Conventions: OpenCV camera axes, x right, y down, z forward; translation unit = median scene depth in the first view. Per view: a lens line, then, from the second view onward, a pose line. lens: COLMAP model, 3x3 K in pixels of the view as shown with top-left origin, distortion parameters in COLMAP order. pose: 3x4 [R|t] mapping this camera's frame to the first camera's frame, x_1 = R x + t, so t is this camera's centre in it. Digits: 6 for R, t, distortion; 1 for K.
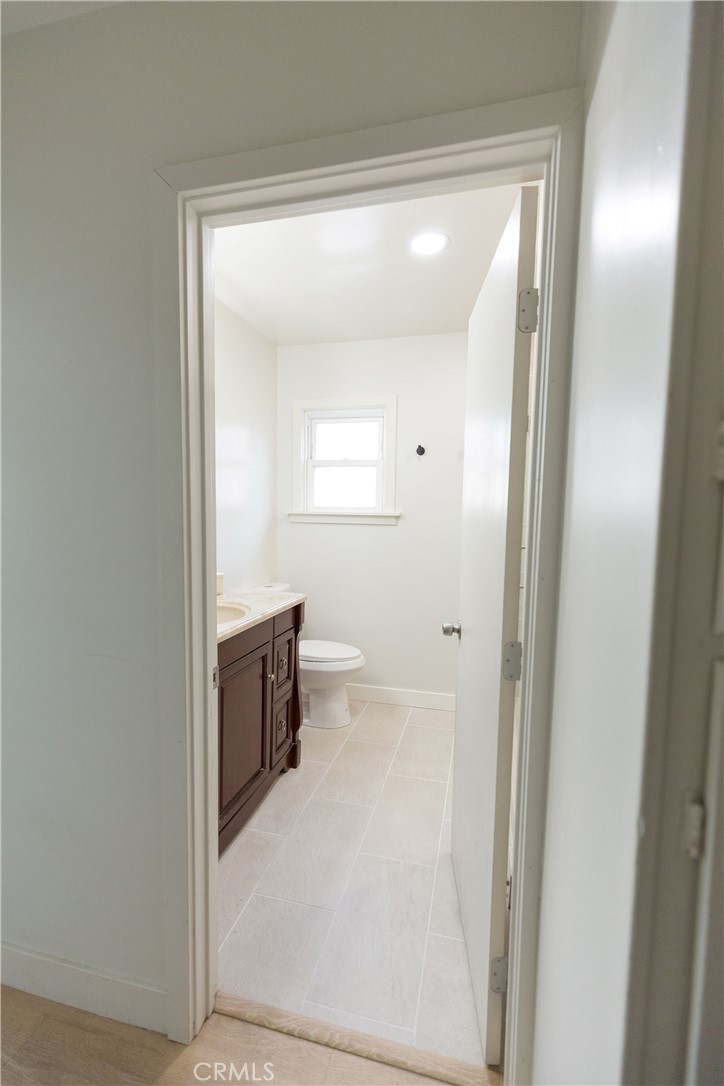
lens RADIAL K [[492.9, 0, 359.7], [0, 492.9, 545.3], [0, 0, 1]] dist [0.004538, 0.000557]
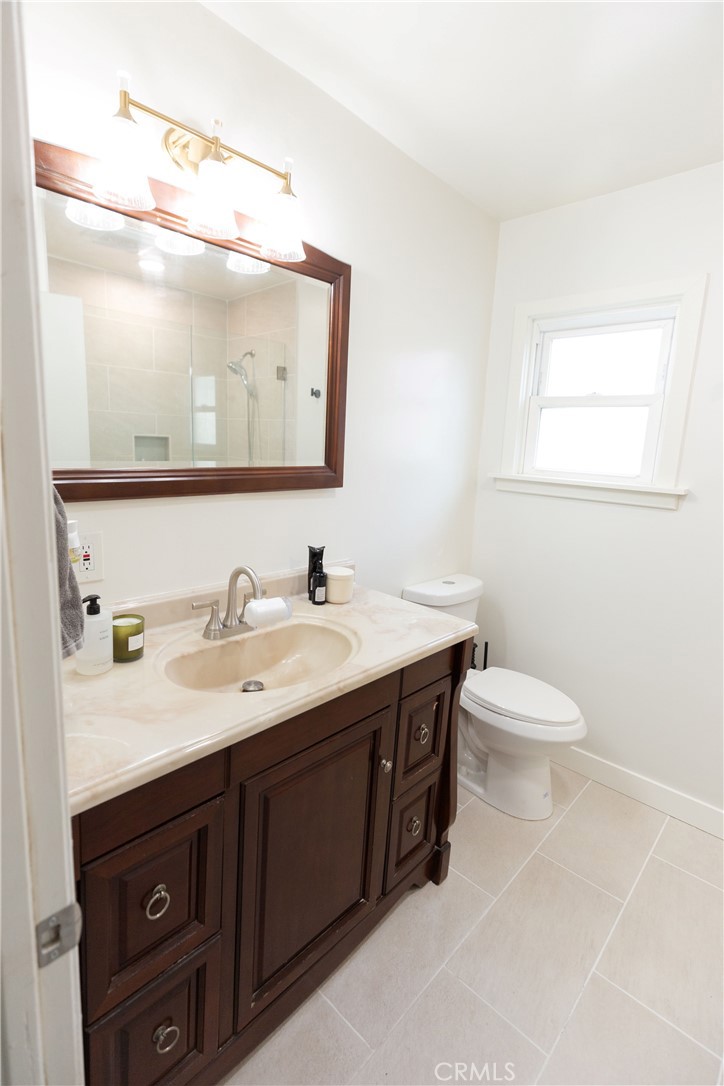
lens RADIAL K [[492.9, 0, 366.1], [0, 492.9, 522.8], [0, 0, 1]] dist [0.004538, 0.000557]
pose [[0.867941, 0.105504, -0.485333, 0.044429], [-0.066570, 0.993072, 0.096830, -0.062110], [0.492186, -0.051734, 0.868951, 0.348893]]
